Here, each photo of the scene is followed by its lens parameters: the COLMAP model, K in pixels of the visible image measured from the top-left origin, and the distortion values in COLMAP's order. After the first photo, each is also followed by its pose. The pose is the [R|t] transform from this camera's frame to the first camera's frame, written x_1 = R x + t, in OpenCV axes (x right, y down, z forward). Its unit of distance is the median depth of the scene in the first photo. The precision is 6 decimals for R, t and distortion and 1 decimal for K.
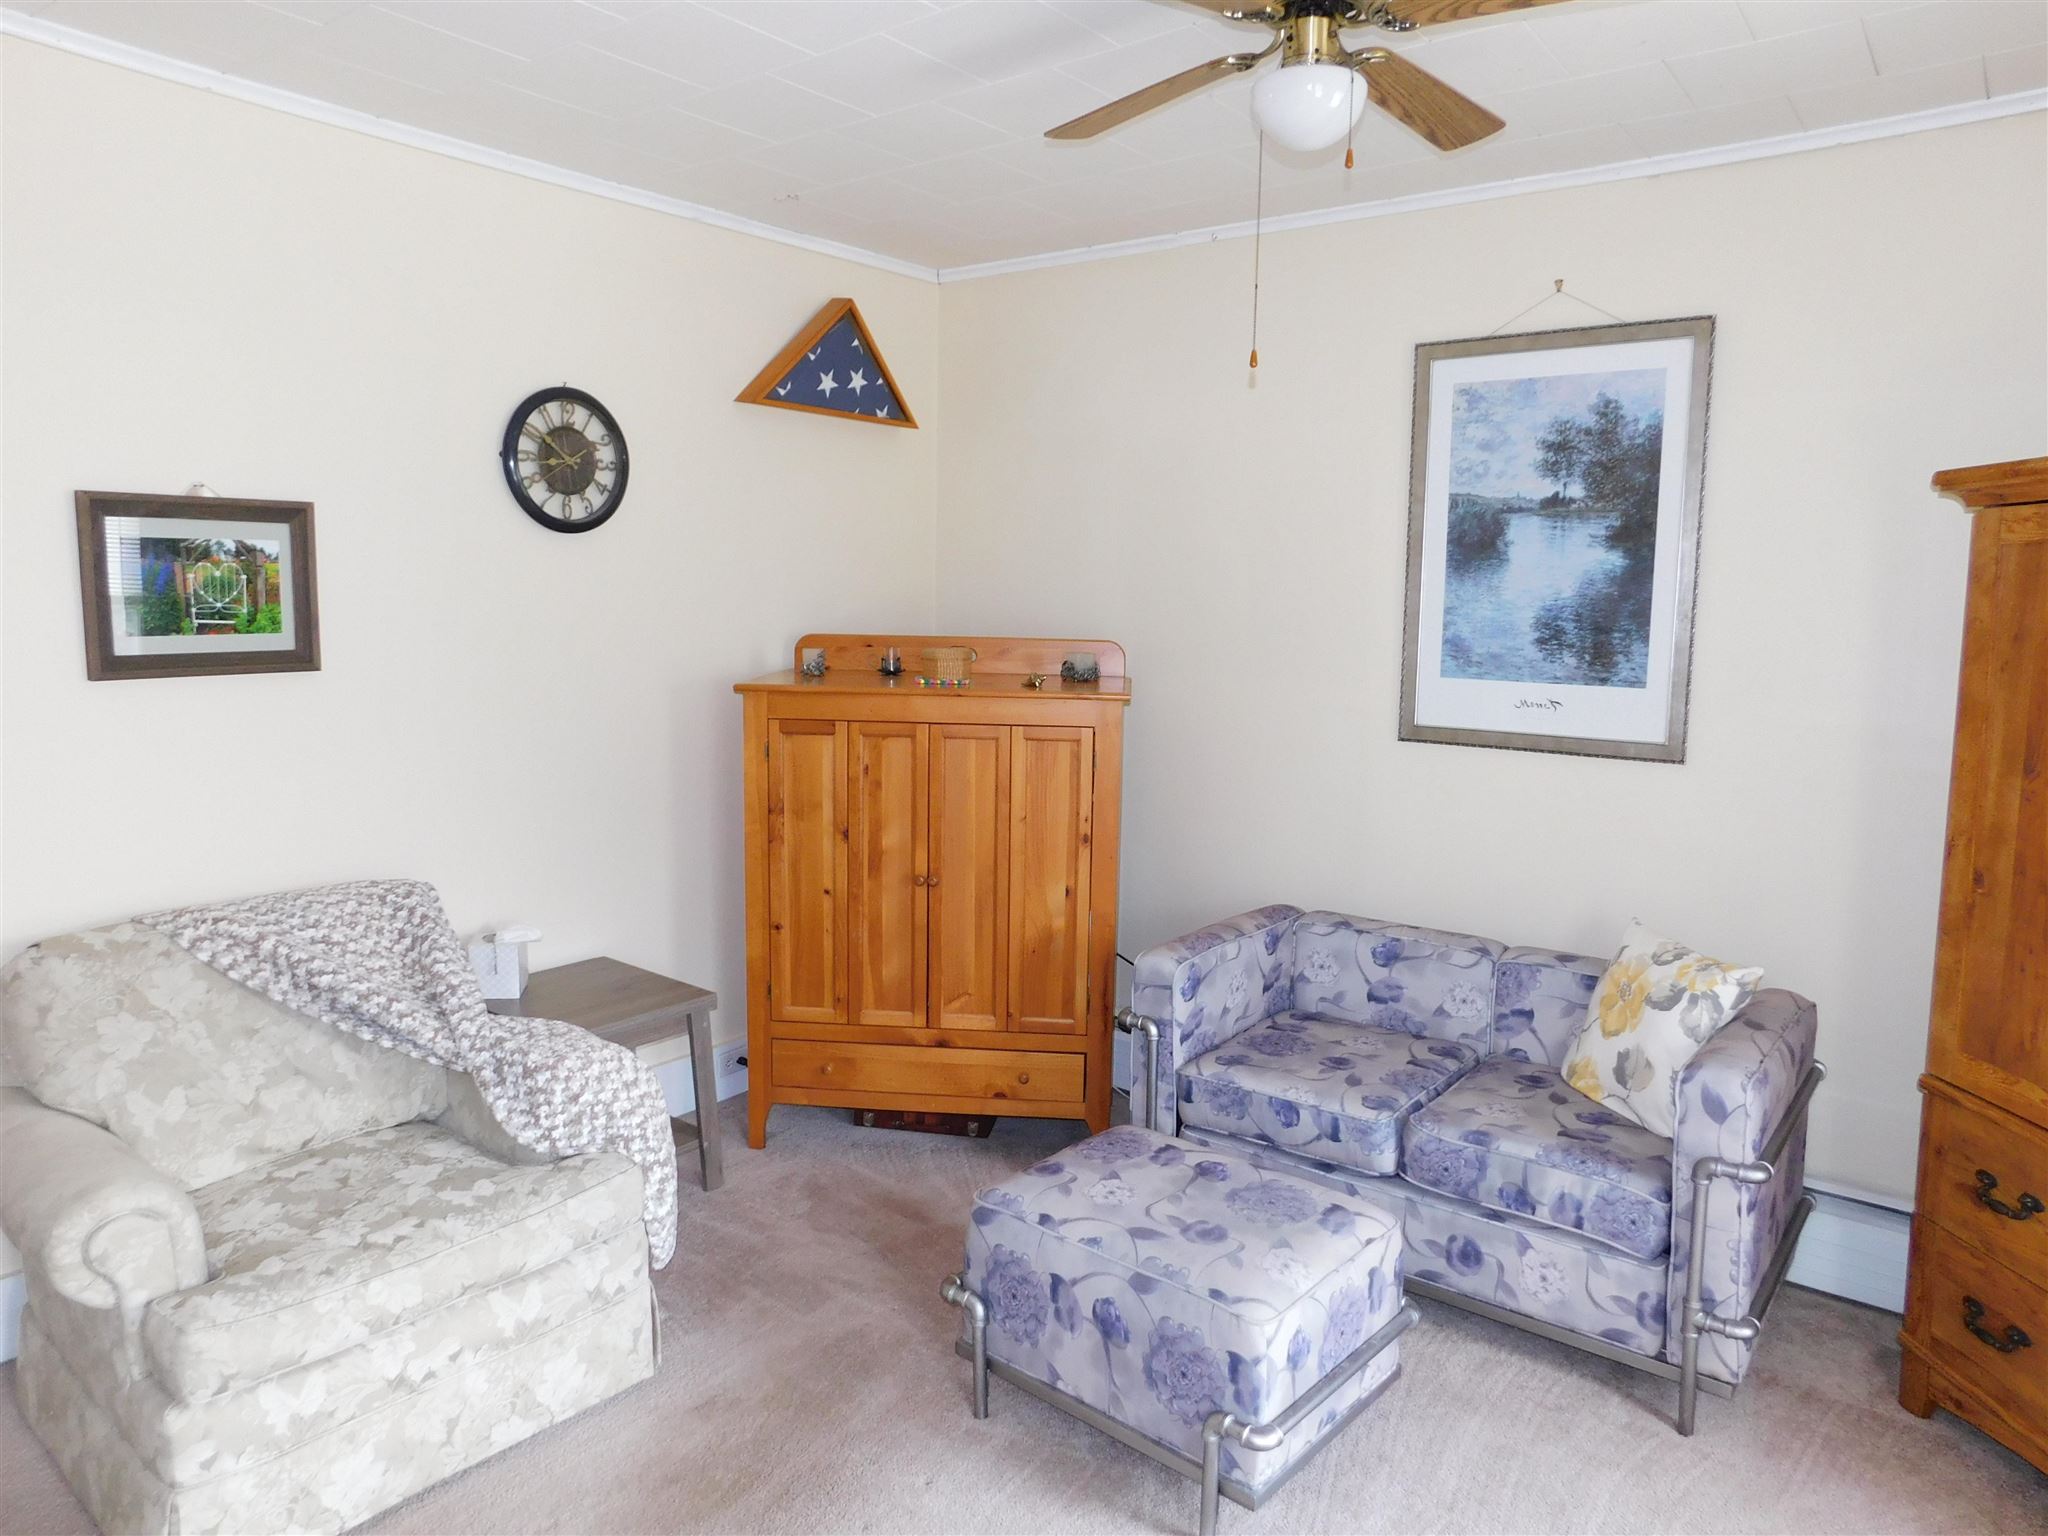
lens RADIAL K [[1354.8, 0, 1027.9], [0, 1354.8, 760.1], [0, 0, 1]] dist [-0.067744, 0.054396]
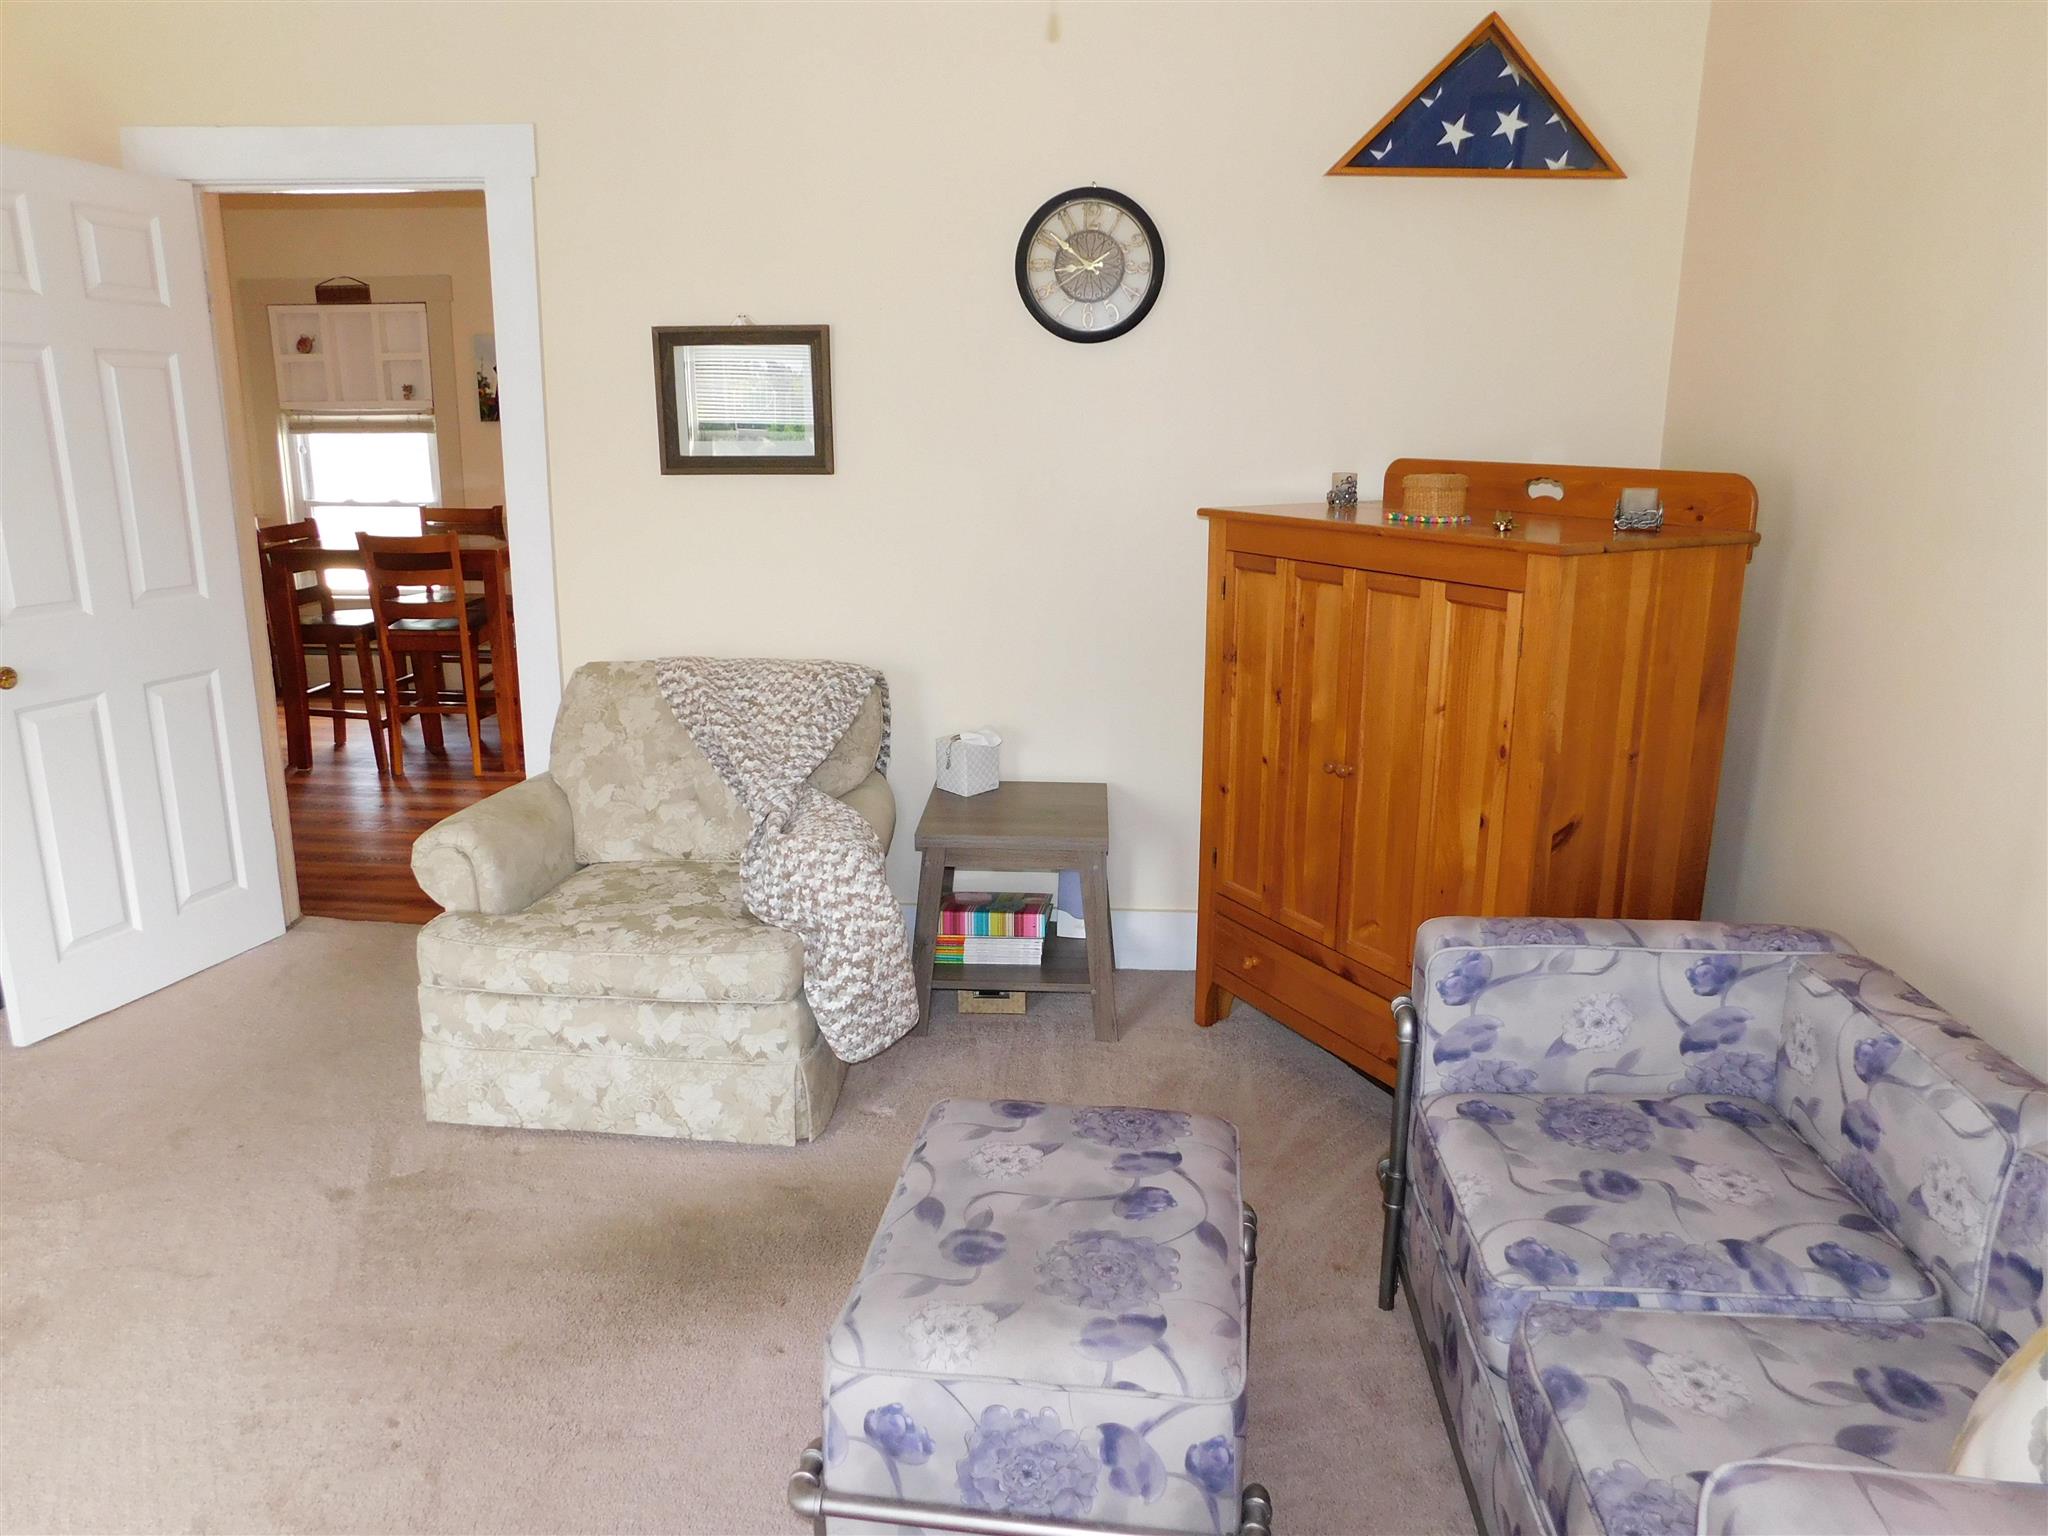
lens RADIAL K [[1354.8, 0, 1025.9], [0, 1354.8, 761.6], [0, 0, 1]] dist [-0.067744, 0.054396]
pose [[0.555950, 0.188889, -0.809469, 0.554575], [-0.102329, 0.981983, 0.158864, -0.026075], [0.824893, -0.005489, 0.565263, 0.480741]]
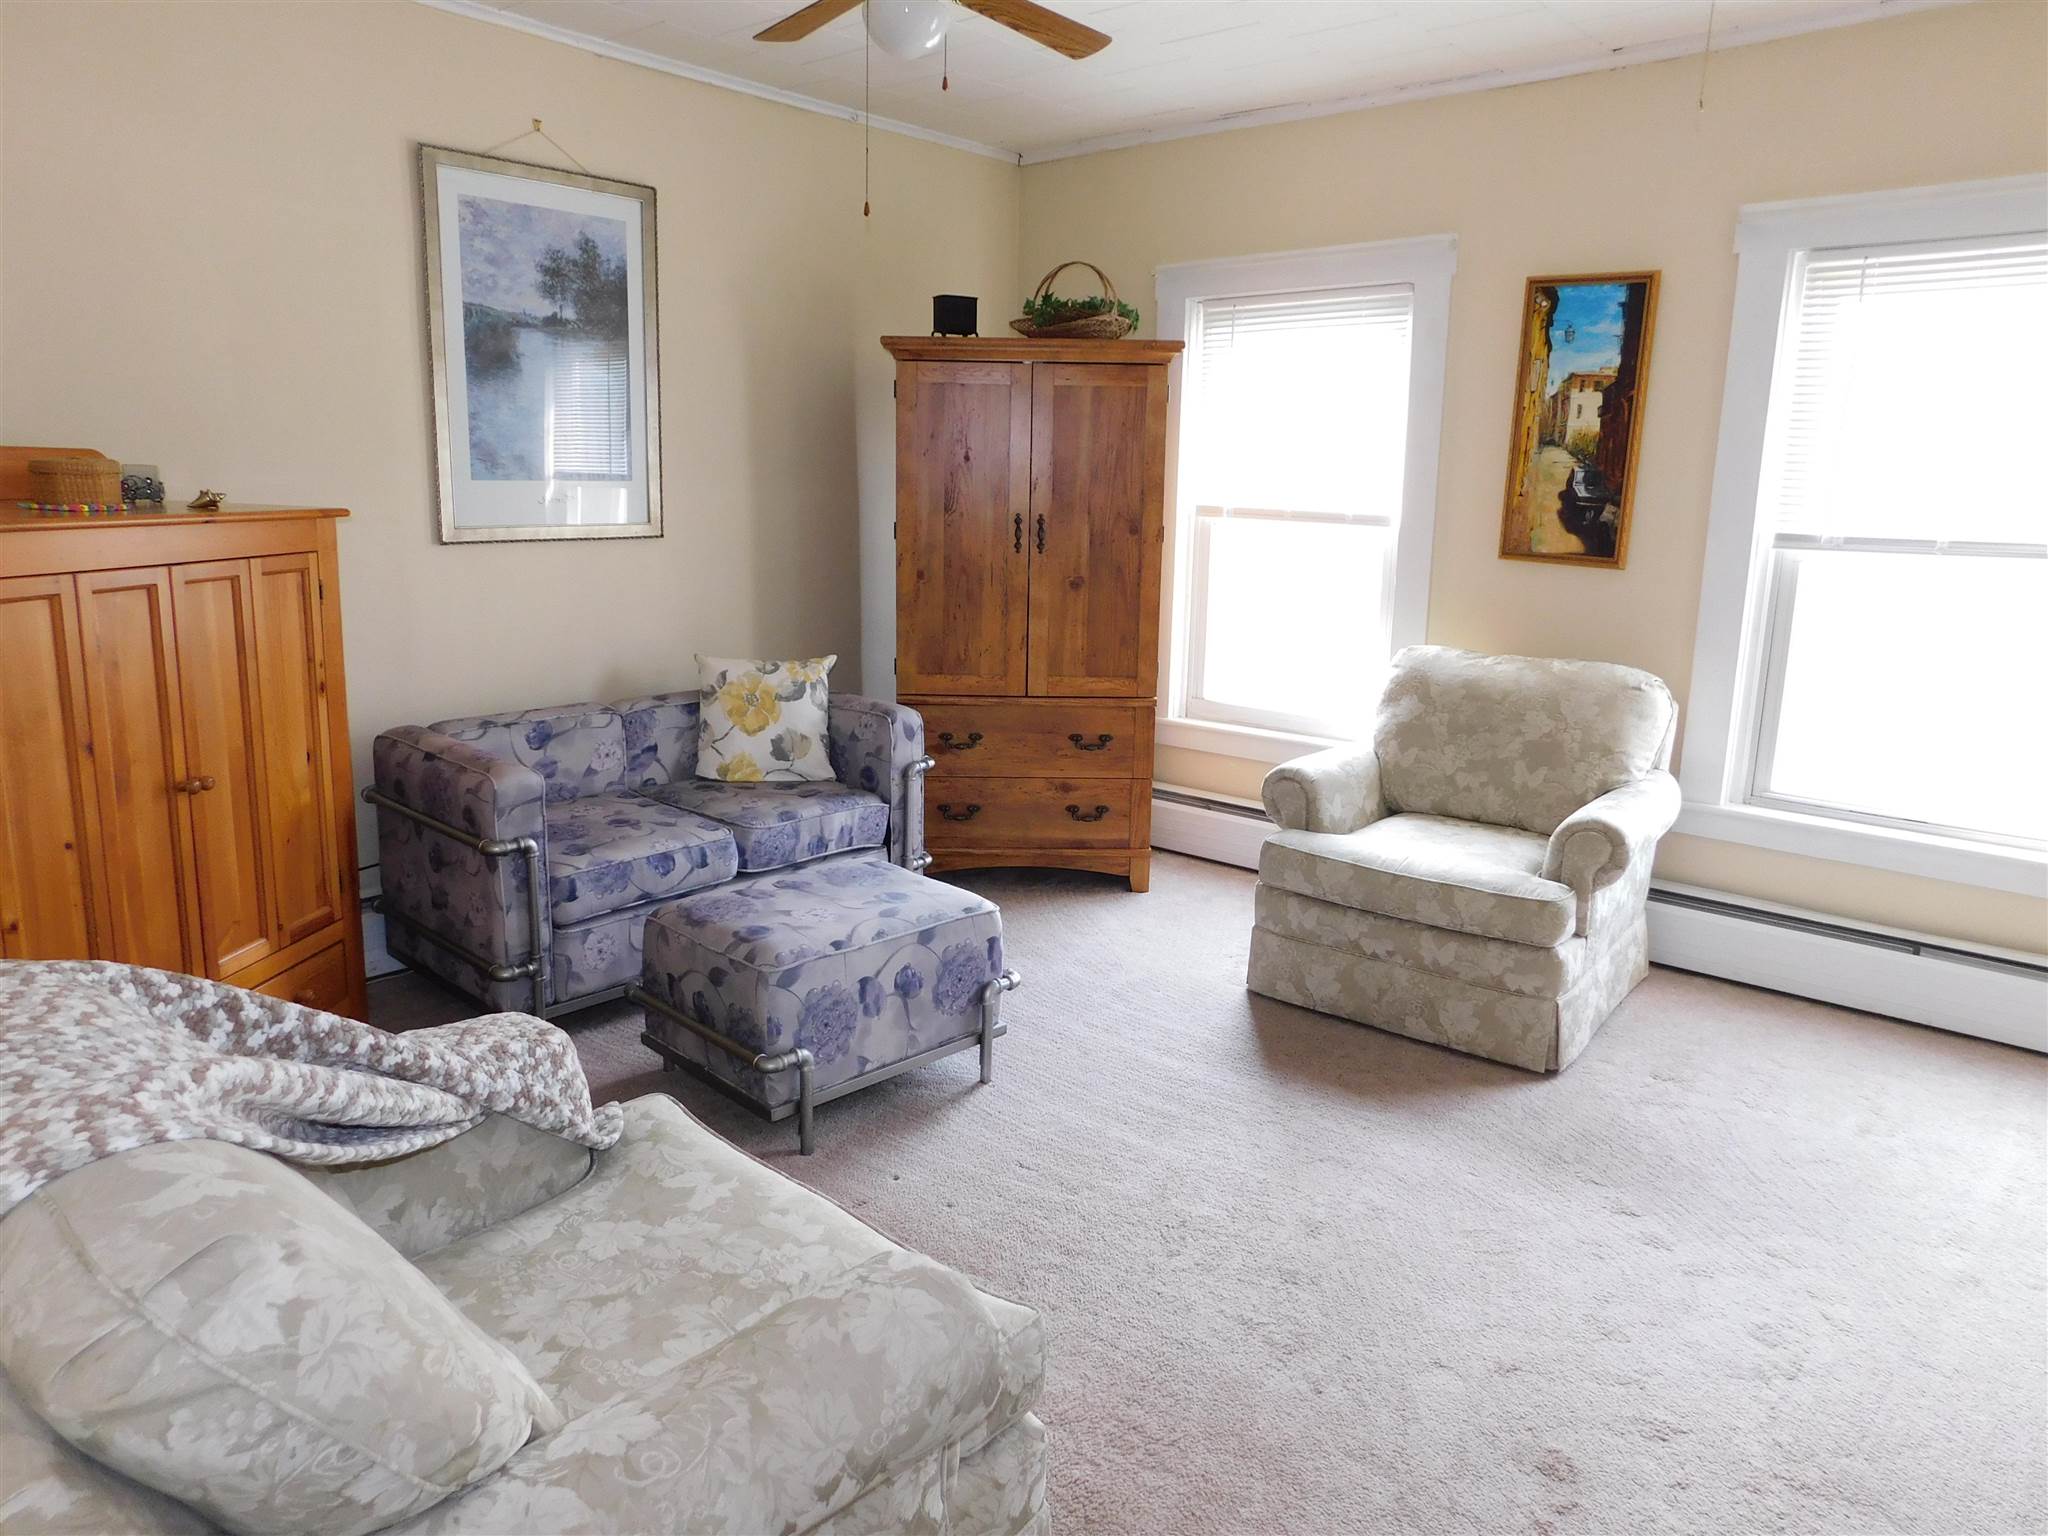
lens RADIAL K [[1354.8, 0, 1015.4], [0, 1354.8, 760.2], [0, 0, 1]] dist [-0.067744, 0.054396]
pose [[0.056984, -0.225138, 0.972659, -0.882050], [0.098531, 0.970754, 0.218925, -0.043190], [-0.993501, 0.083362, 0.077501, 0.610751]]
